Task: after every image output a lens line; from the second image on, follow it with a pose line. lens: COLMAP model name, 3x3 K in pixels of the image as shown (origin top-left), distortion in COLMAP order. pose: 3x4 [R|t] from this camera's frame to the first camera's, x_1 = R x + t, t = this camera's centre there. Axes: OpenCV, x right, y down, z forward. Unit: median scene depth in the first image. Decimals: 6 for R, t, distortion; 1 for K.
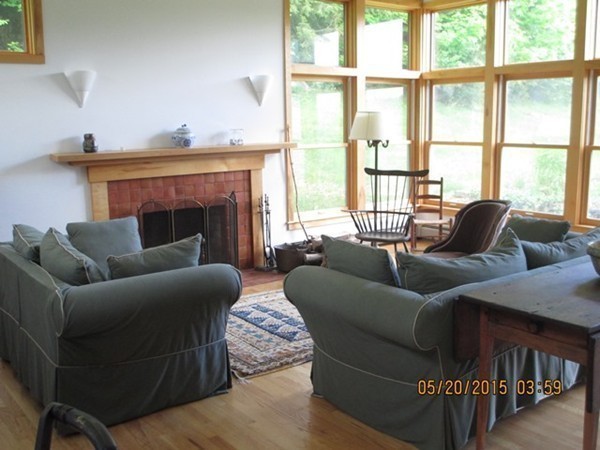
lens RADIAL K [[689.8, 0, 300.0], [0, 689.8, 225.0], [0, 0, 1]] dist [-0.073563, 0.002570]
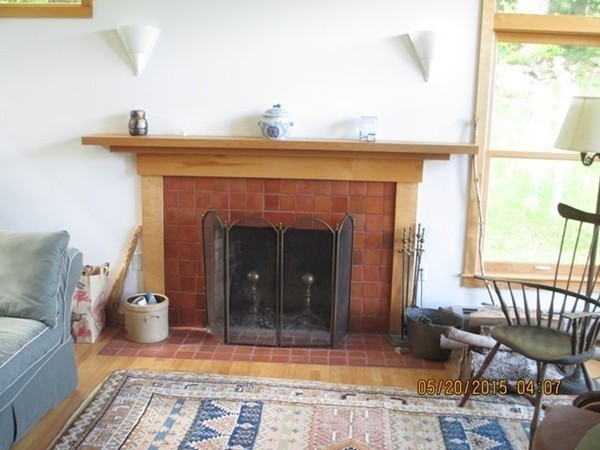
lens RADIAL K [[689.8, 0, 300.0], [0, 689.8, 225.0], [0, 0, 1]] dist [-0.073563, 0.002570]
pose [[0.742759, 0.149694, -0.652611, 0.292903], [-0.140005, 0.987864, 0.067249, -0.074704], [0.654758, 0.041419, 0.754703, 0.490025]]
